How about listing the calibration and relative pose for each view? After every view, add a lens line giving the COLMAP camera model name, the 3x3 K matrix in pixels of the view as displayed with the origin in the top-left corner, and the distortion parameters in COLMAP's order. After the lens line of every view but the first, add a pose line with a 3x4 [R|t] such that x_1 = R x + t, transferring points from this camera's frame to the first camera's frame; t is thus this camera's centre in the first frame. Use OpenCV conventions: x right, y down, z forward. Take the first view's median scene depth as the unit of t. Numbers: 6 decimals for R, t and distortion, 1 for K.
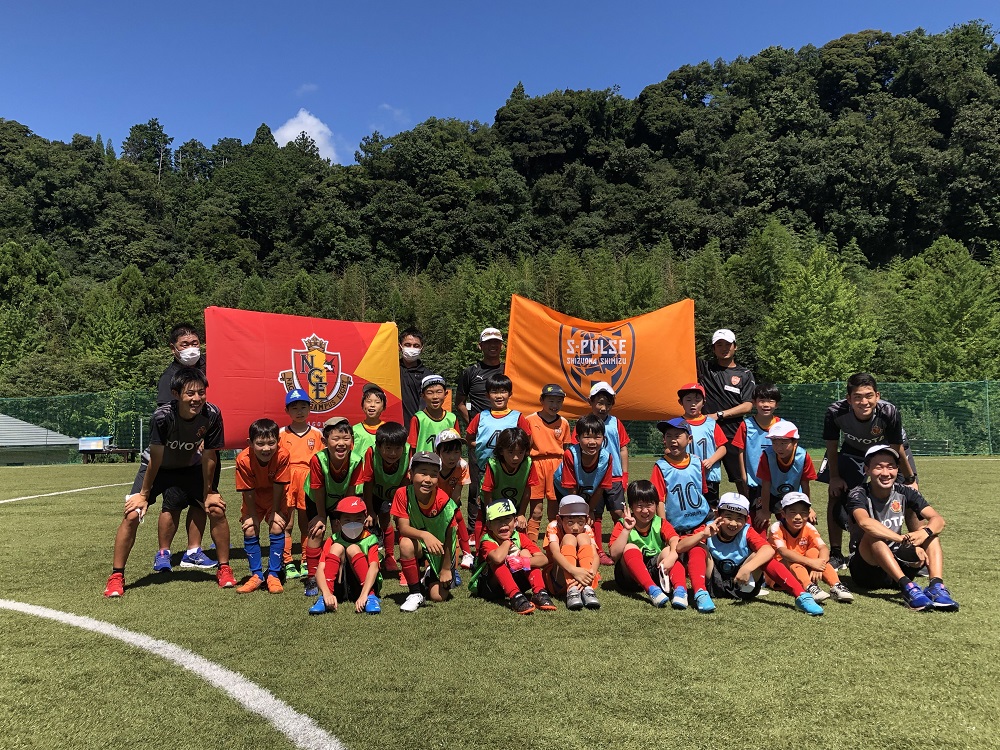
lens RADIAL K [[965.9, 0, 498.3], [0, 965.9, 377.1], [0, 0, 1]] dist [0.025923, 0.000000]
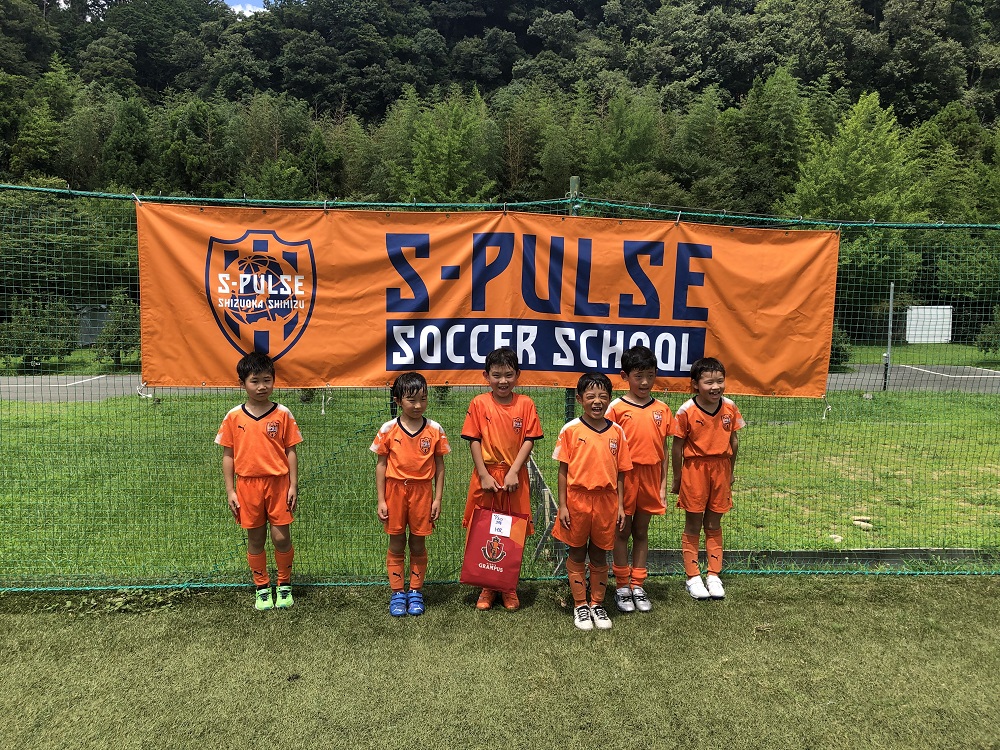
lens RADIAL K [[820.2, 0, 501.2], [0, 820.2, 369.3], [0, 0, 1]] dist [0.015087, 0.018139]
pose [[0.990303, 0.022311, 0.137122, -0.023221], [-0.041658, 0.989291, 0.139885, 0.003401], [-0.132533, -0.144241, 0.980627, 0.146326]]
